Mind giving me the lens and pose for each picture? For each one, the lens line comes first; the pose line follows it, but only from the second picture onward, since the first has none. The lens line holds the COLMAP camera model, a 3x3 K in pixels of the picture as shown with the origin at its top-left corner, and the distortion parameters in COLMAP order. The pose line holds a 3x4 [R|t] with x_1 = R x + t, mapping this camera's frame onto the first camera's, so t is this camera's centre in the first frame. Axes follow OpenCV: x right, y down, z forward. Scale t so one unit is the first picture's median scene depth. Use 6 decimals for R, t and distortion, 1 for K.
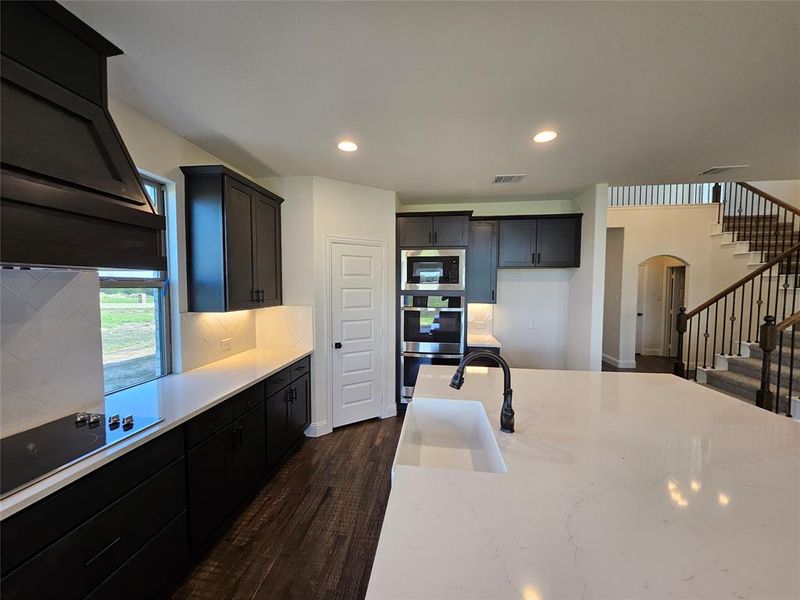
lens RADIAL K [[312.6, 0, 395.7], [0, 312.6, 302.9], [0, 0, 1]] dist [-0.001152, 0.000200]
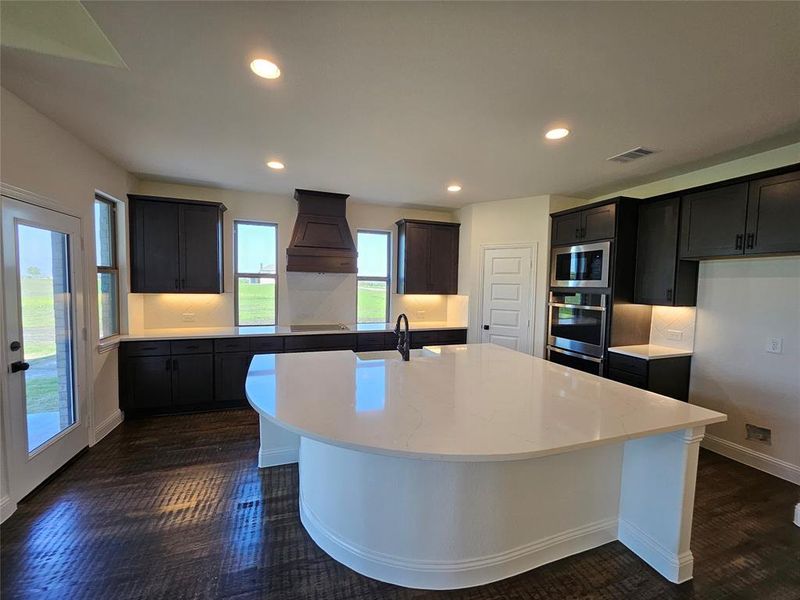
lens RADIAL K [[312.6, 0, 399.5], [0, 312.6, 301.5], [0, 0, 1]] dist [-0.001152, 0.000200]
pose [[0.463956, 0.057214, -0.884009, 0.728160], [-0.061364, 0.997591, 0.032360, 0.007698], [0.883730, 0.039233, 0.466349, 0.056504]]
